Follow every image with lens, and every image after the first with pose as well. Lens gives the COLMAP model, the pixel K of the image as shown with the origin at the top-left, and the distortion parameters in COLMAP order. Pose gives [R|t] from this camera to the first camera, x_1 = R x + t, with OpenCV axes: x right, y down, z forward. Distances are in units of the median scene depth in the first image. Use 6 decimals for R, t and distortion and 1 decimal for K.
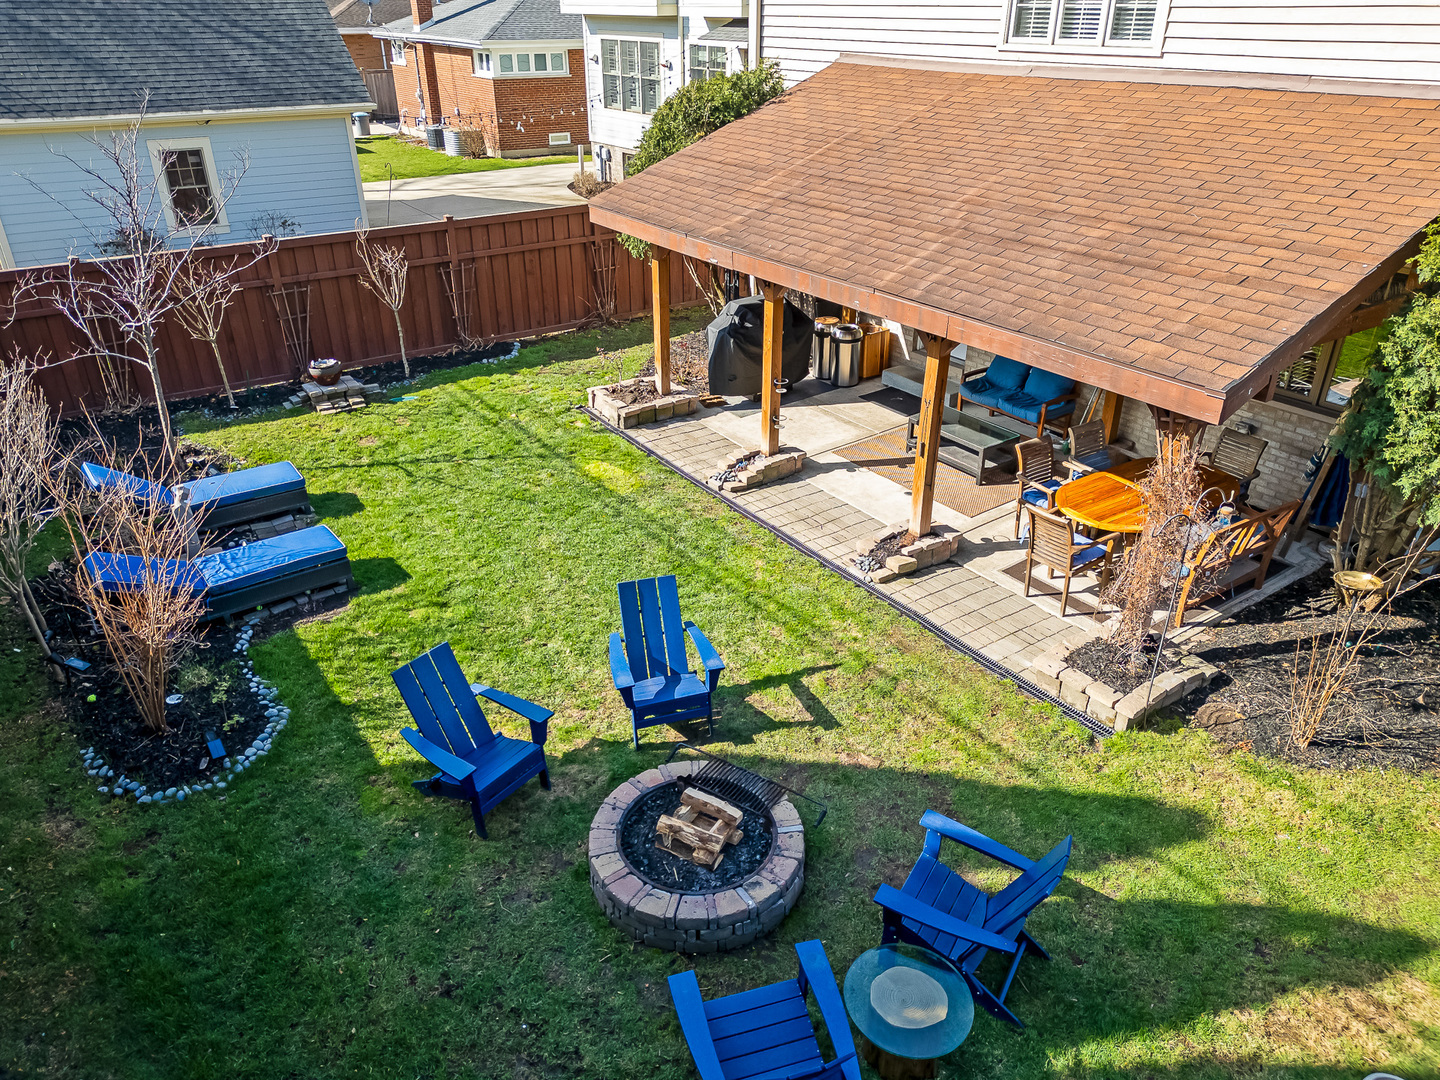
lens RADIAL K [[1008.2, 0, 718.1], [0, 1008.2, 545.3], [0, 0, 1]] dist [0.087002, -0.085110]
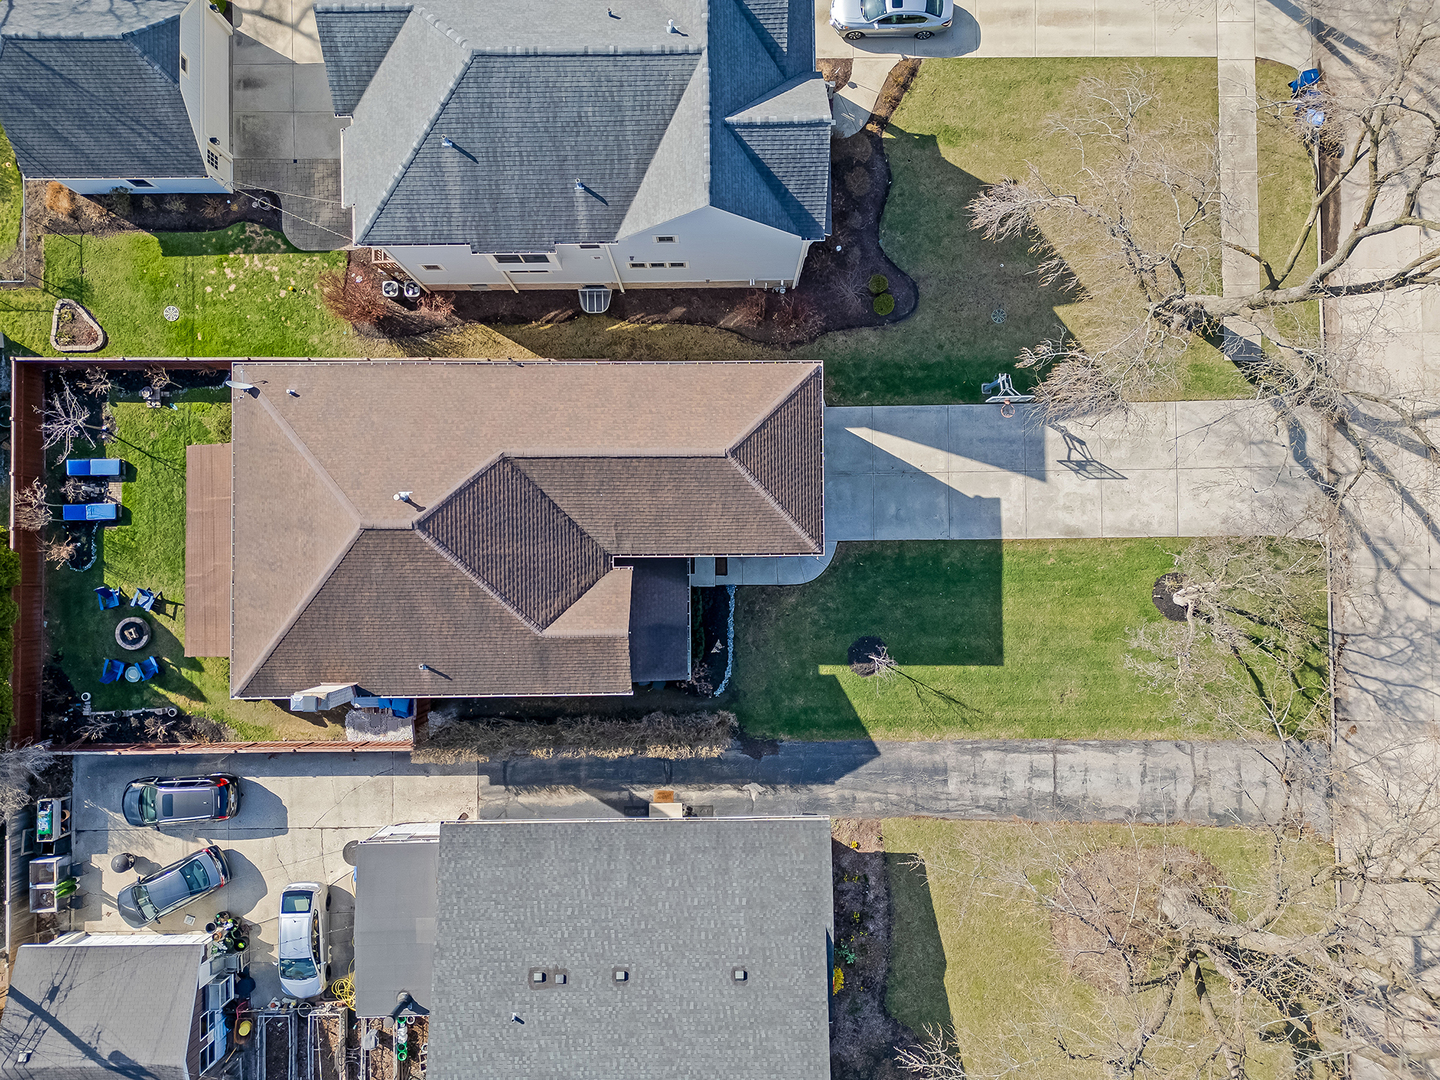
lens RADIAL K [[1008.2, 0, 718.1], [0, 1008.2, 545.3], [0, 0, 1]] dist [0.087002, -0.085110]
pose [[0.829711, 0.558045, -0.012821, 1.897247], [-0.267565, 0.417769, 0.868262, -4.427499], [0.489886, -0.716976, 0.495941, -0.038206]]
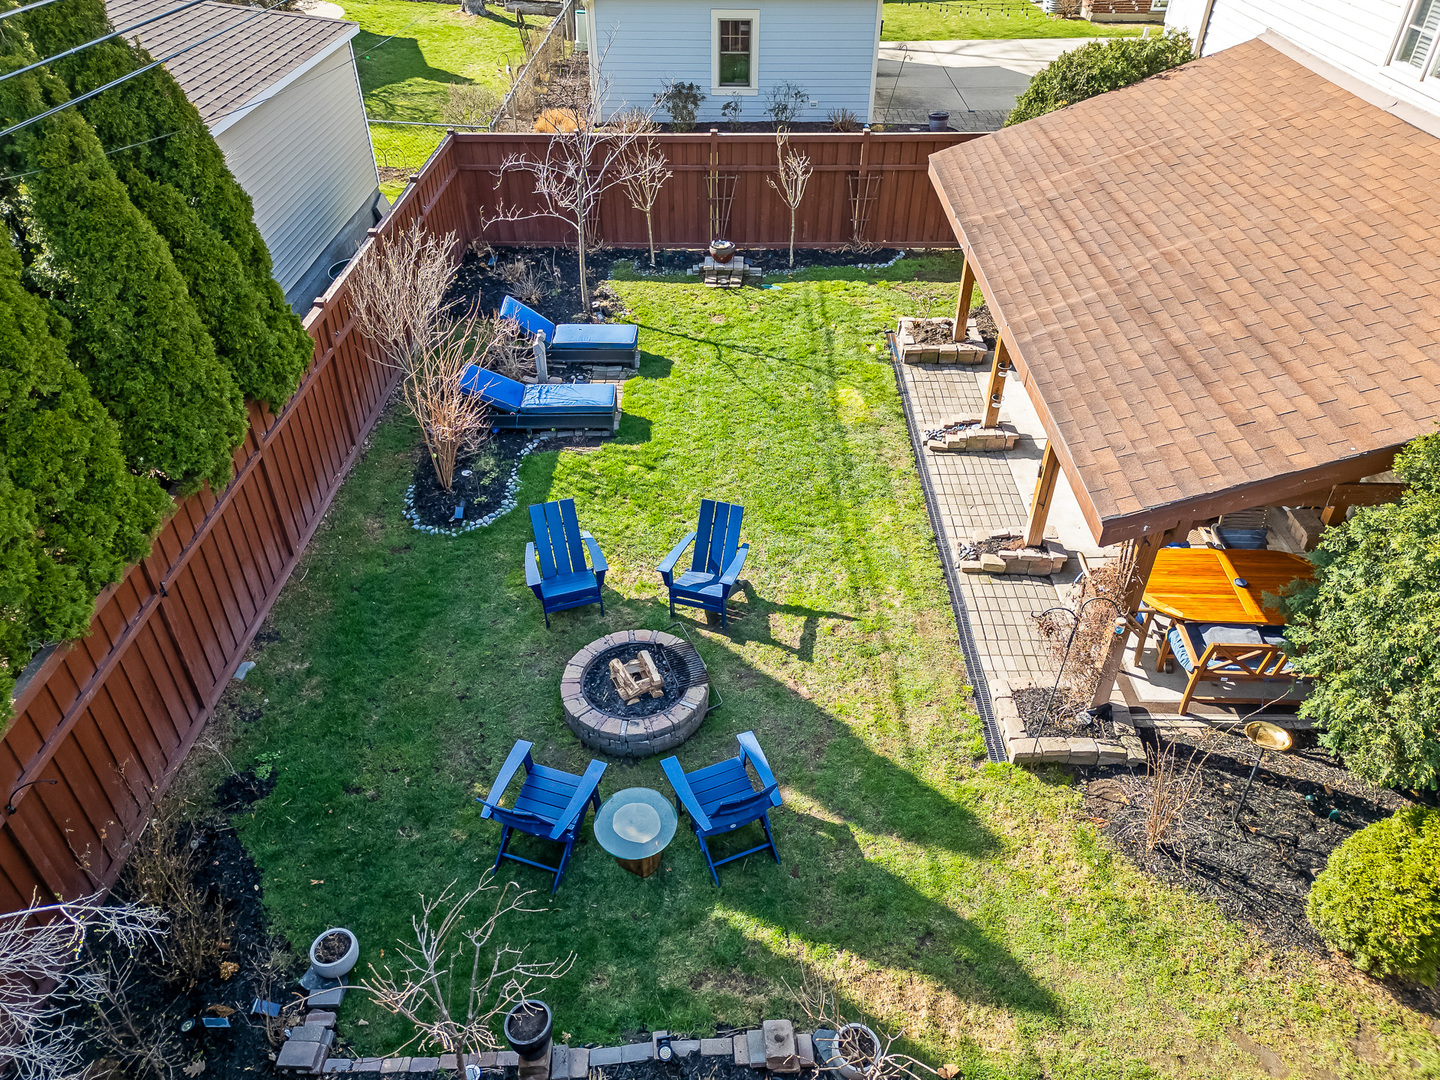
lens RADIAL K [[1008.2, 0, 718.1], [0, 1008.2, 545.3], [0, 0, 1]] dist [0.087002, -0.085110]
pose [[0.813056, 0.354859, -0.461535, 0.434278], [-0.275680, 0.932921, 0.231646, -0.171486], [0.512777, -0.061105, 0.856344, -0.112516]]
